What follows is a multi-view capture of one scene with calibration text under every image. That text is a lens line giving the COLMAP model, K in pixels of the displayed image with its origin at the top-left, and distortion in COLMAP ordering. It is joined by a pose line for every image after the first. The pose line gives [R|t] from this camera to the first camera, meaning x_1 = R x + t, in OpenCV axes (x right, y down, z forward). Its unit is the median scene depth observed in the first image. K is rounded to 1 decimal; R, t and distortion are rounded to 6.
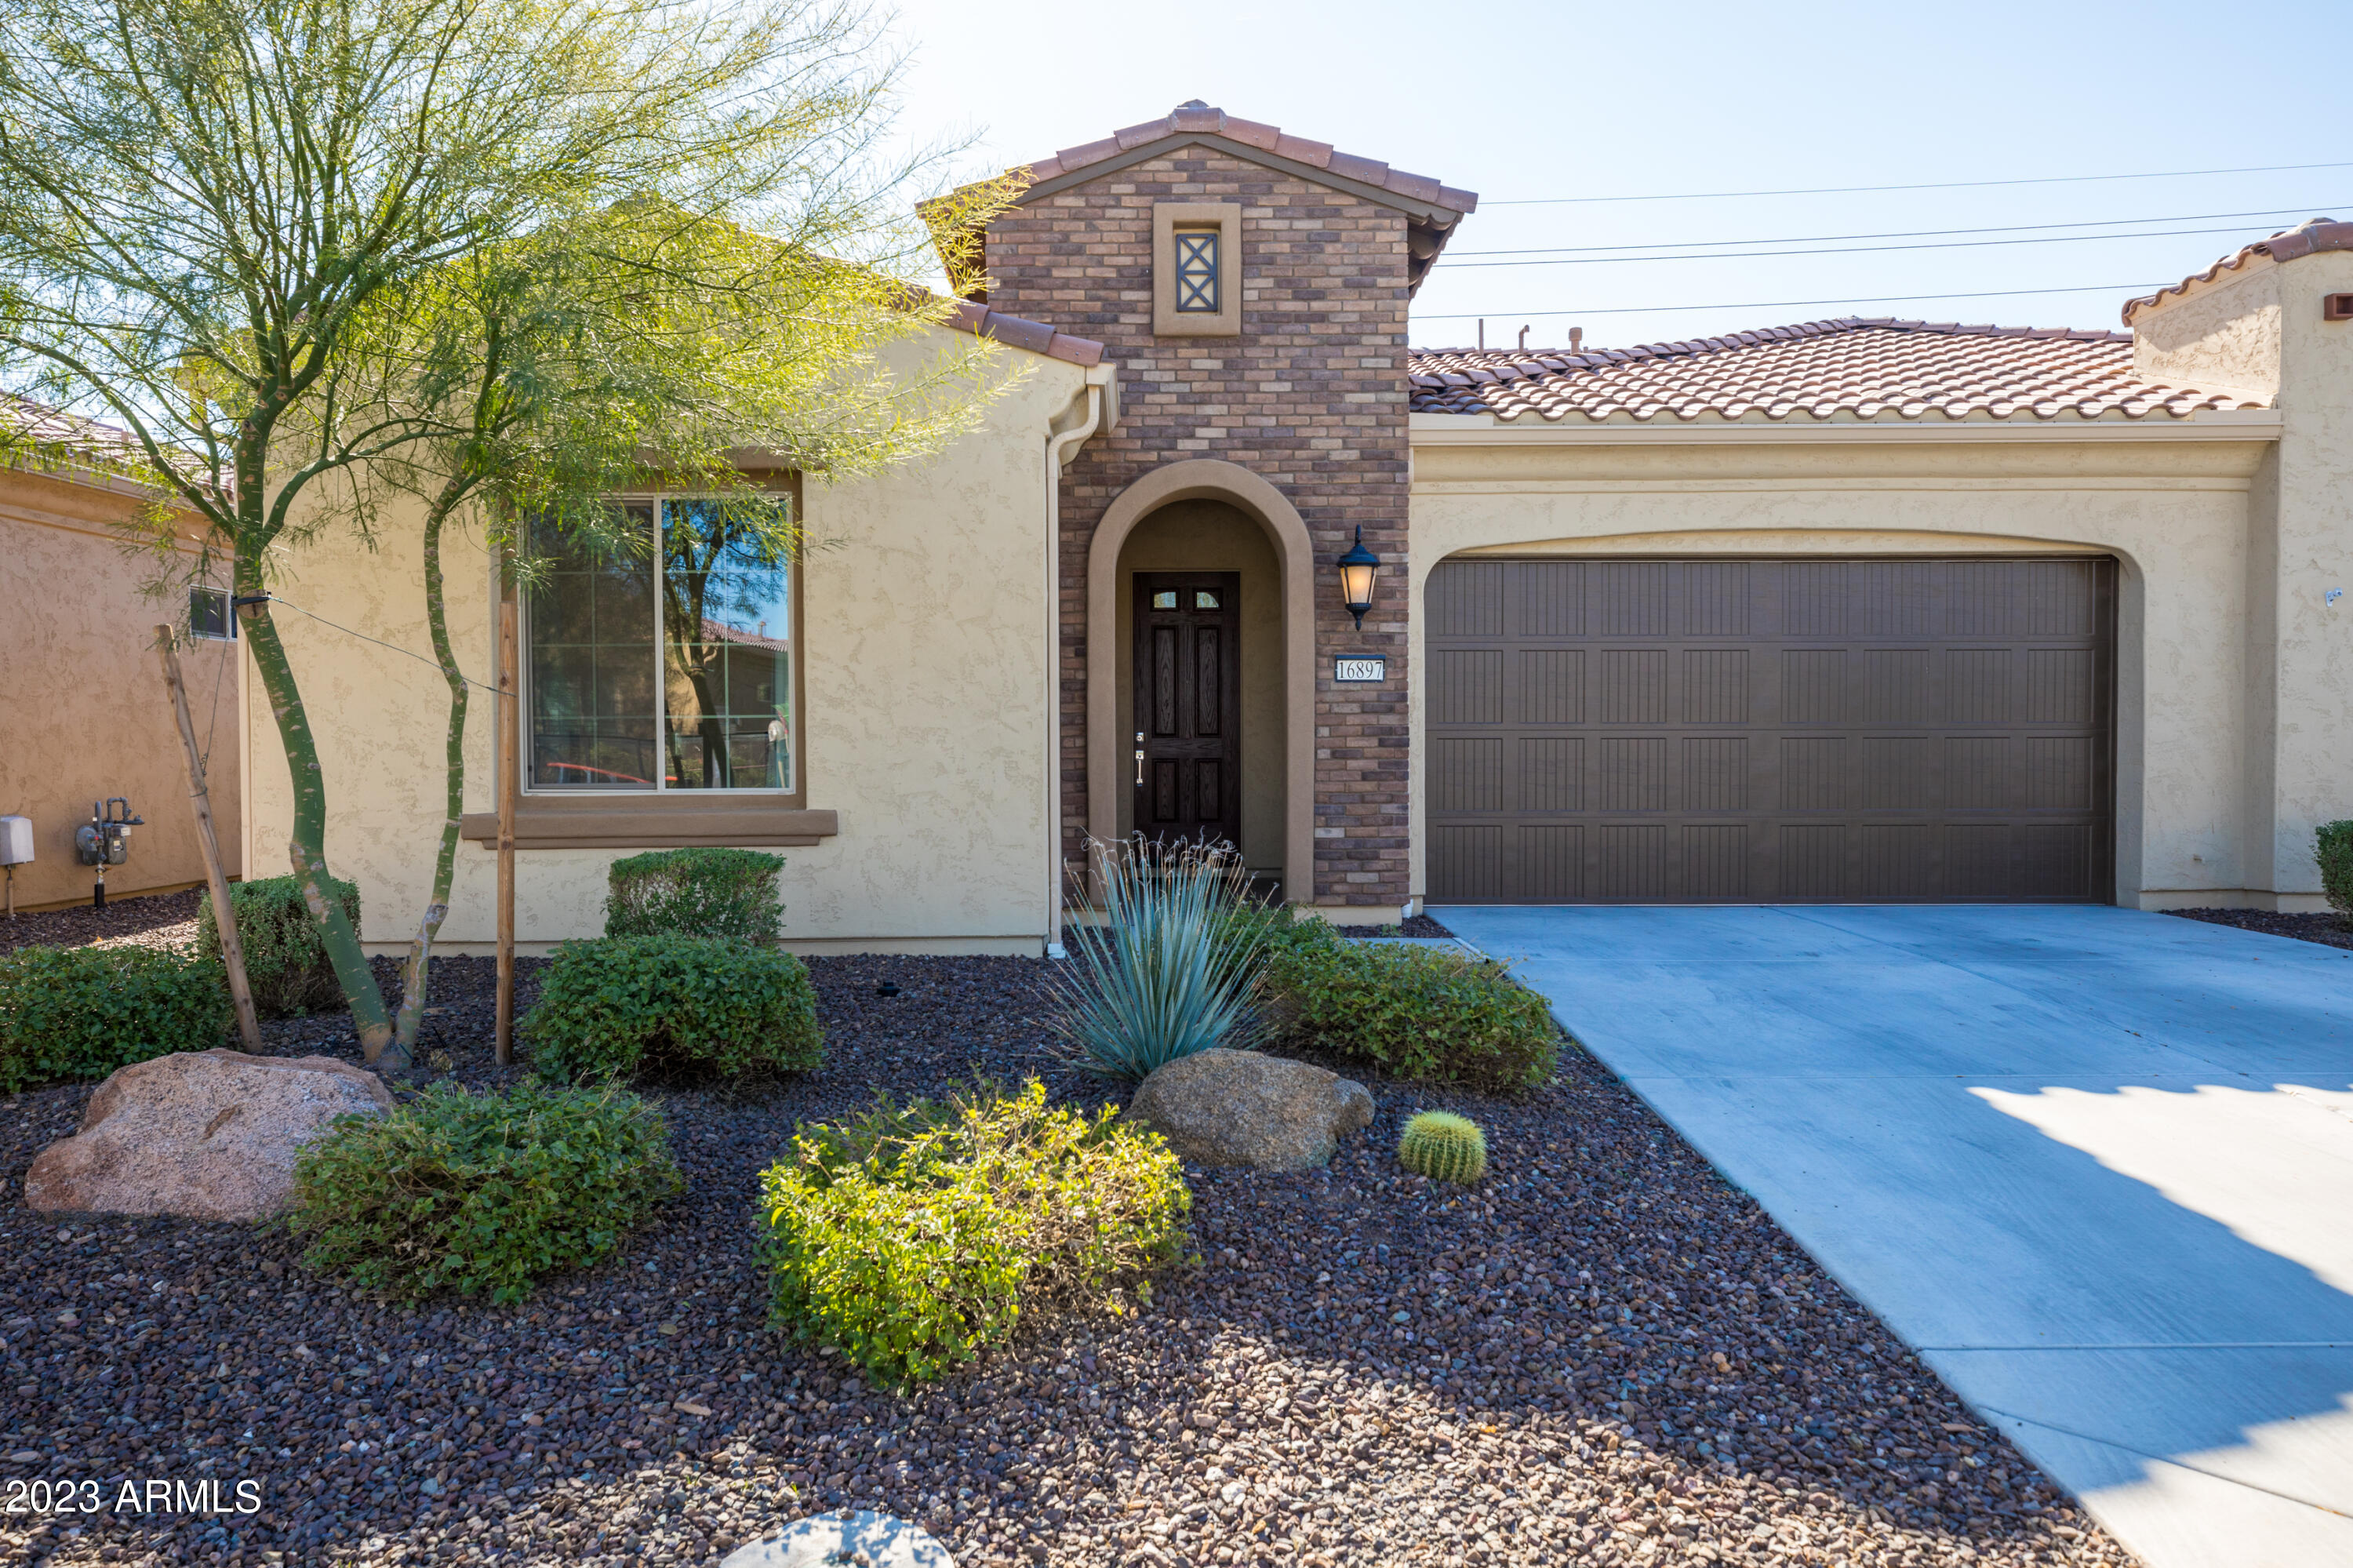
lens RADIAL K [[1602.4, 0, 1165.2], [0, 1602.4, 781.6], [0, 0, 1]] dist [0.005771, 0.000880]
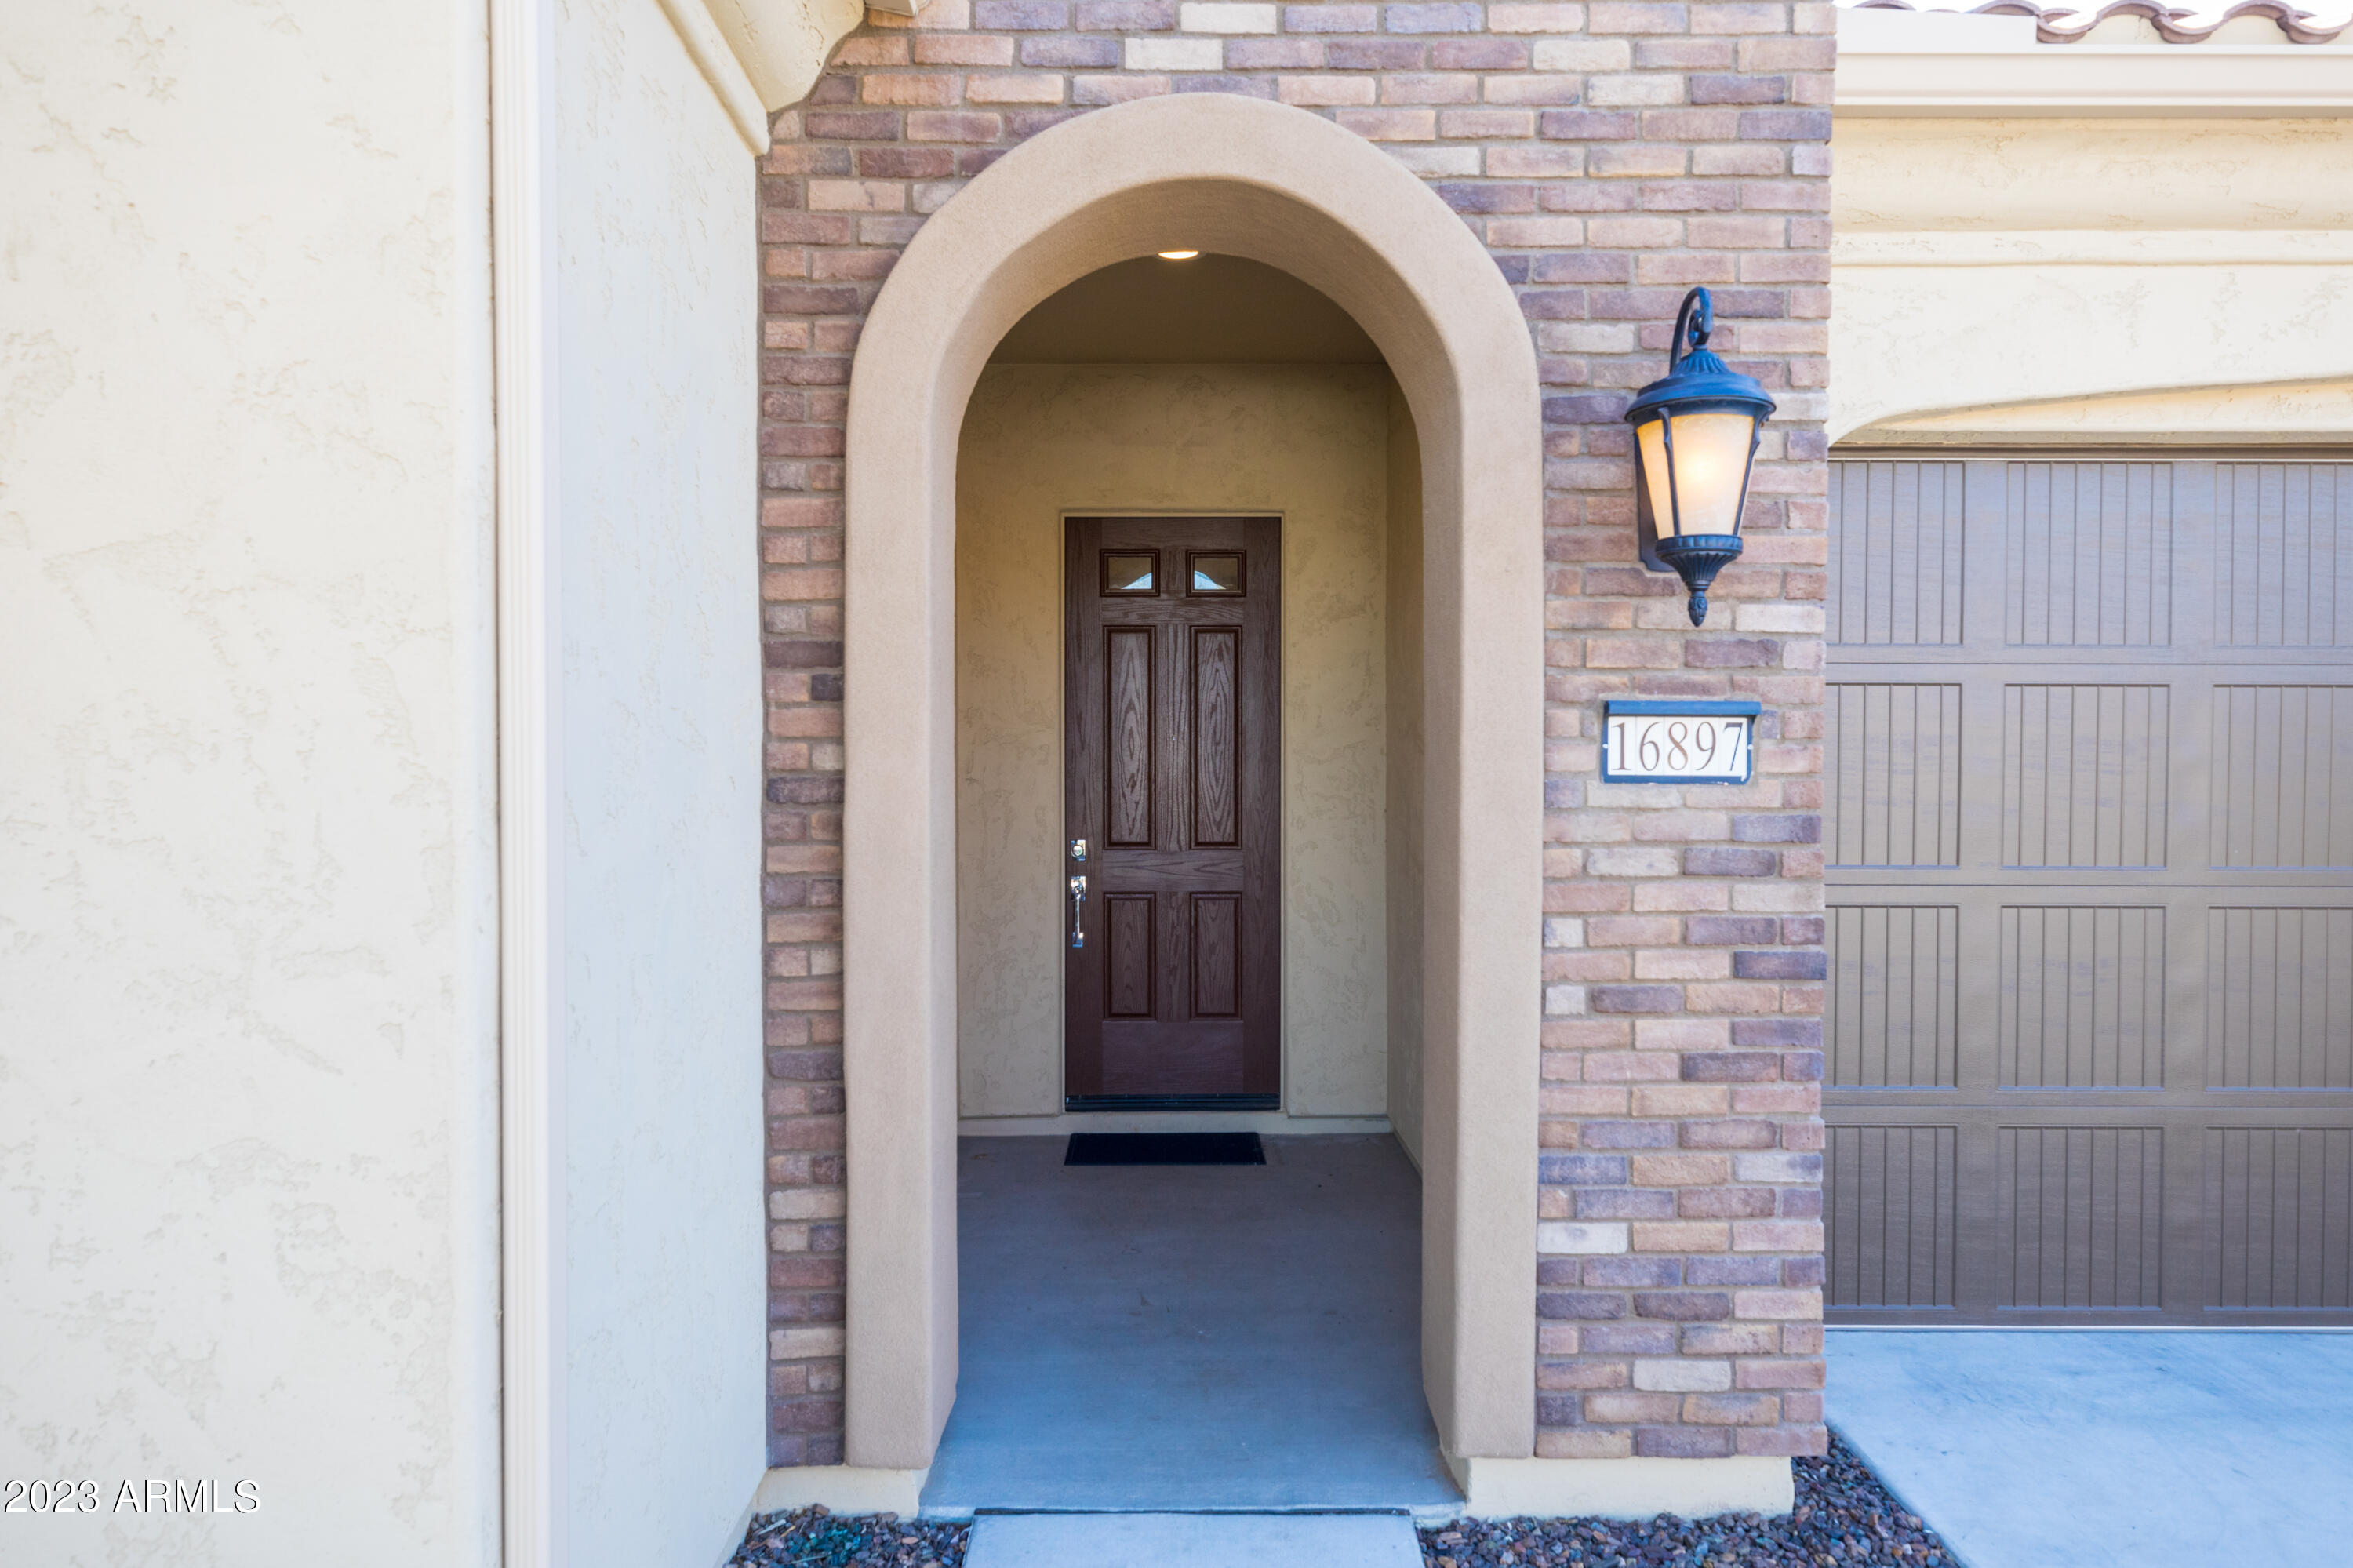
lens RADIAL K [[1602.4, 0, 1185.9], [0, 1602.4, 787.3], [0, 0, 1]] dist [0.005771, 0.000880]
pose [[0.999950, 0.004842, 0.008724, 0.017798], [-0.004789, 0.999970, -0.006089, -0.059285], [-0.008753, 0.006047, 0.999943, 0.676913]]
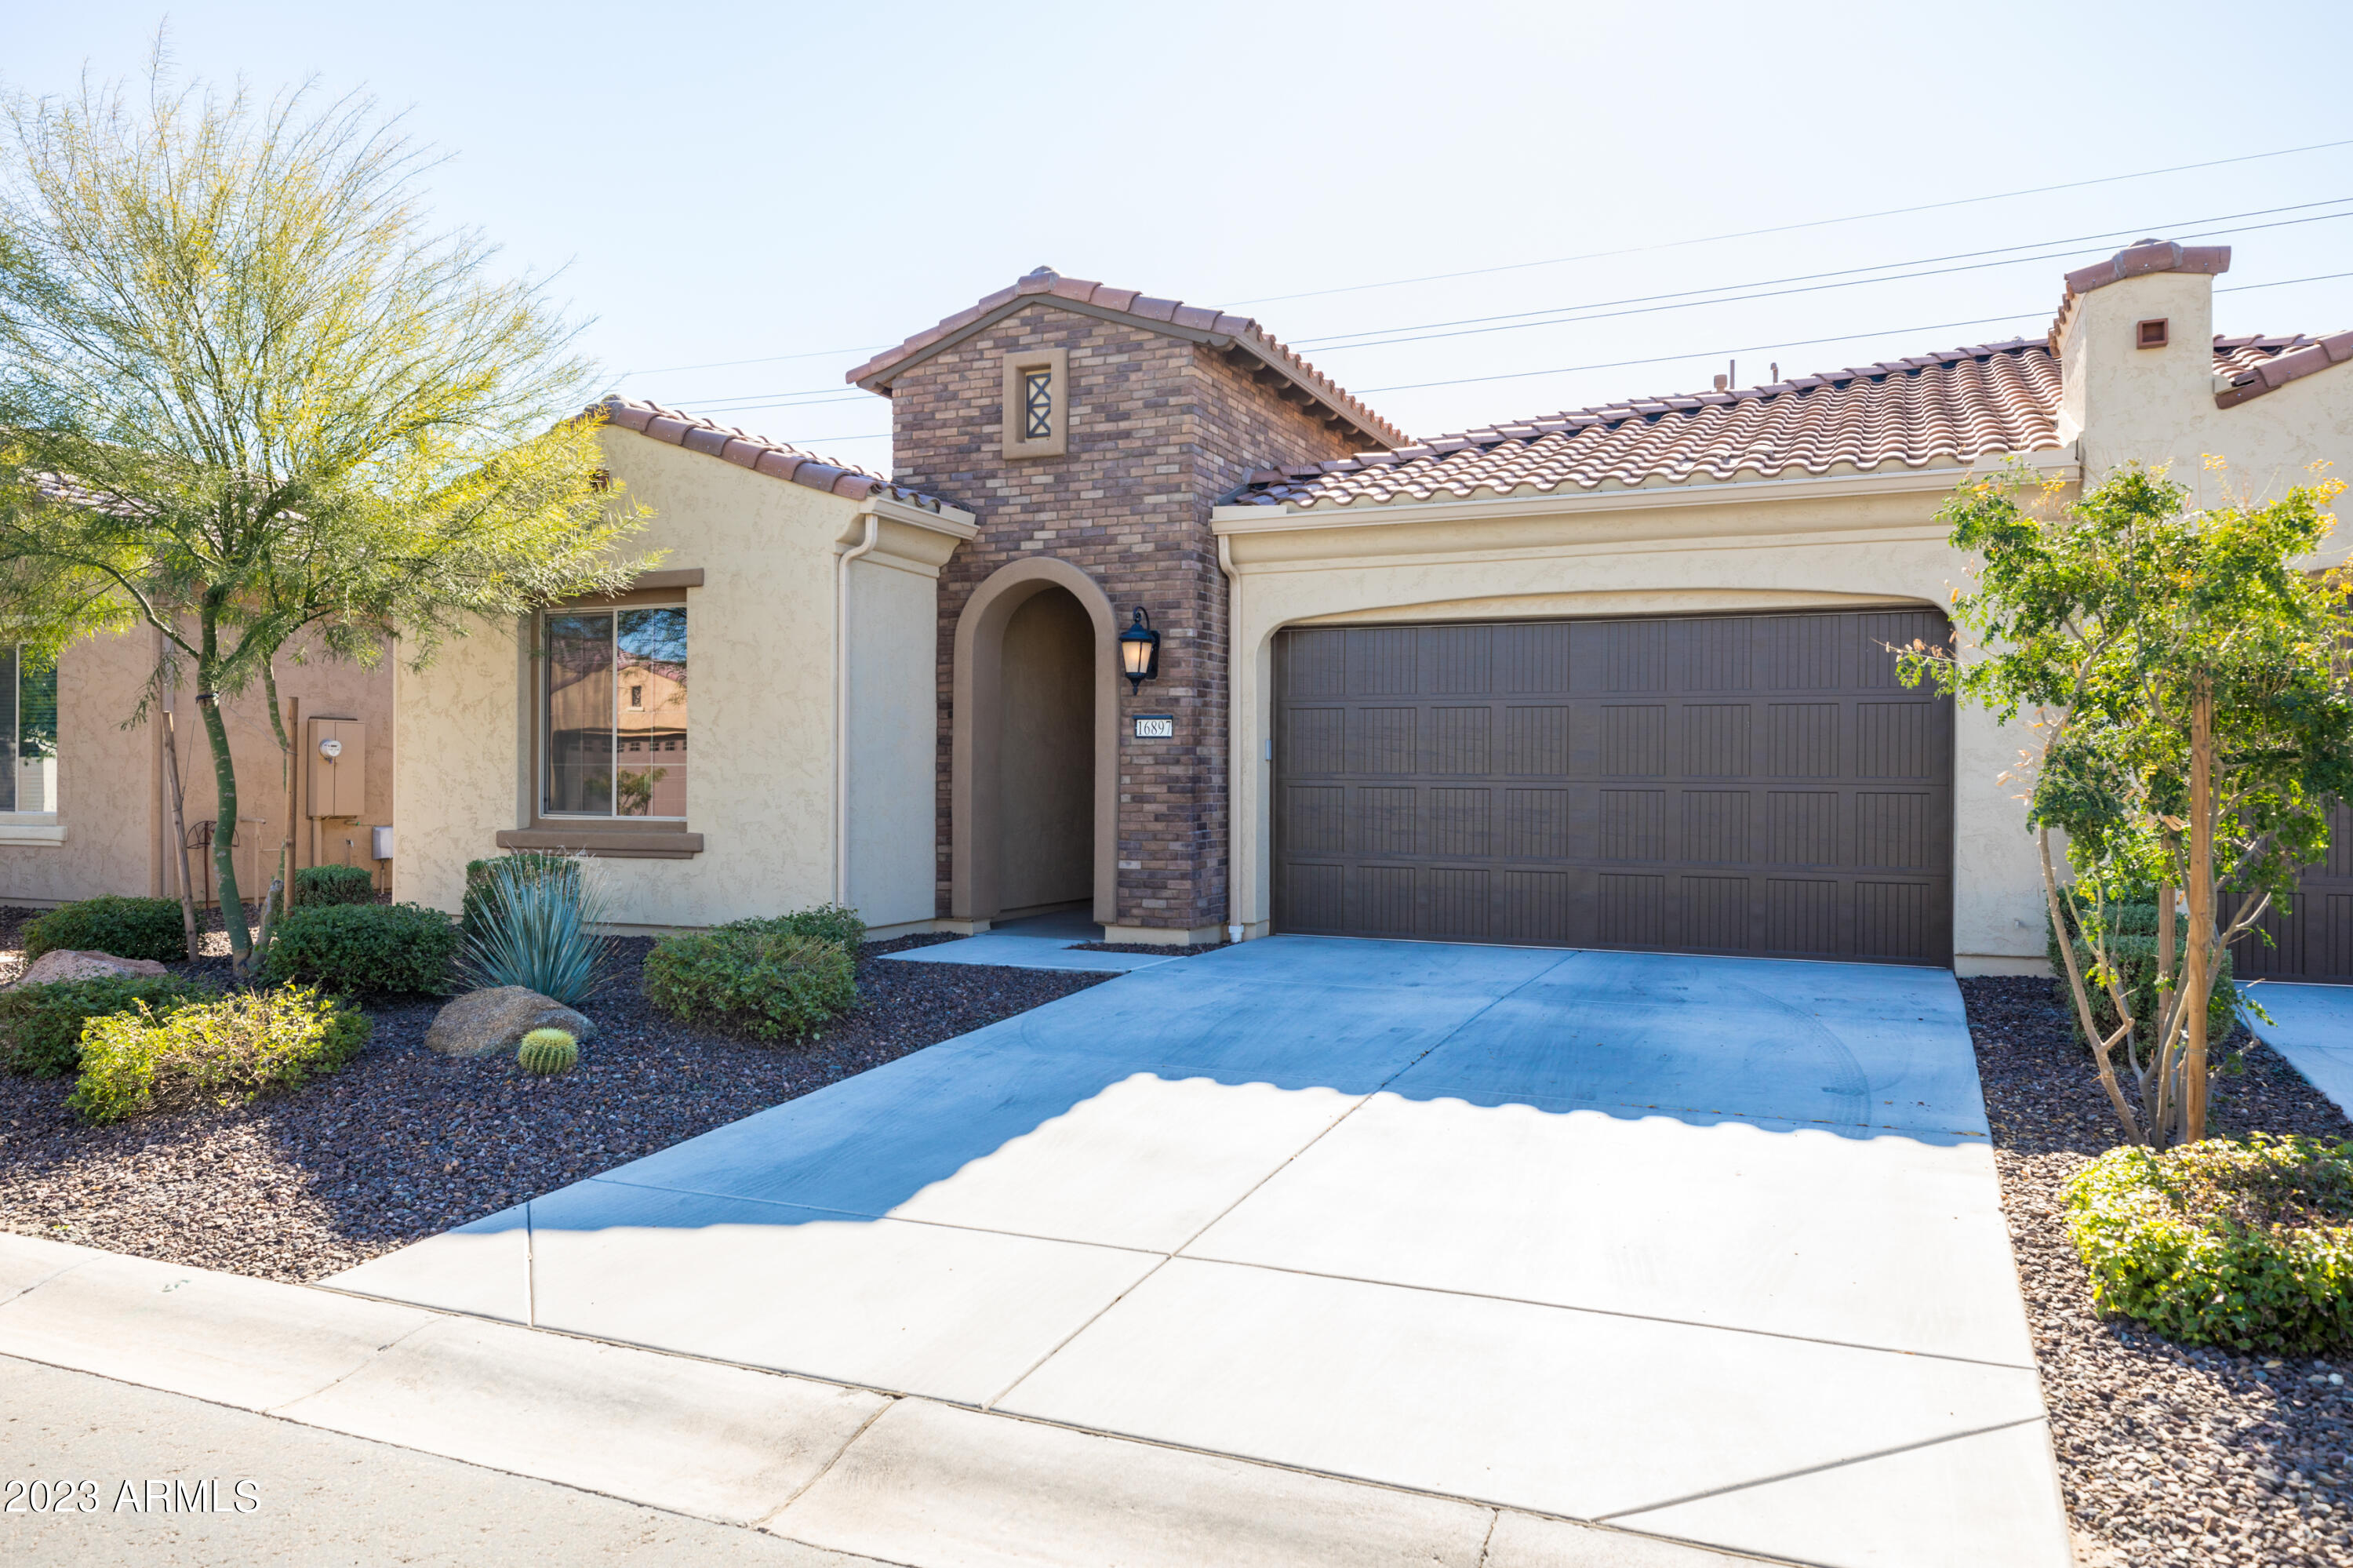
lens RADIAL K [[1602.4, 0, 1181.0], [0, 1602.4, 786.1], [0, 0, 1]] dist [0.005771, 0.000880]
pose [[0.914053, 0.010791, -0.405452, 0.624725], [-0.021267, 0.999546, -0.021342, -0.001859], [0.405037, 0.028130, 0.913867, -0.071946]]
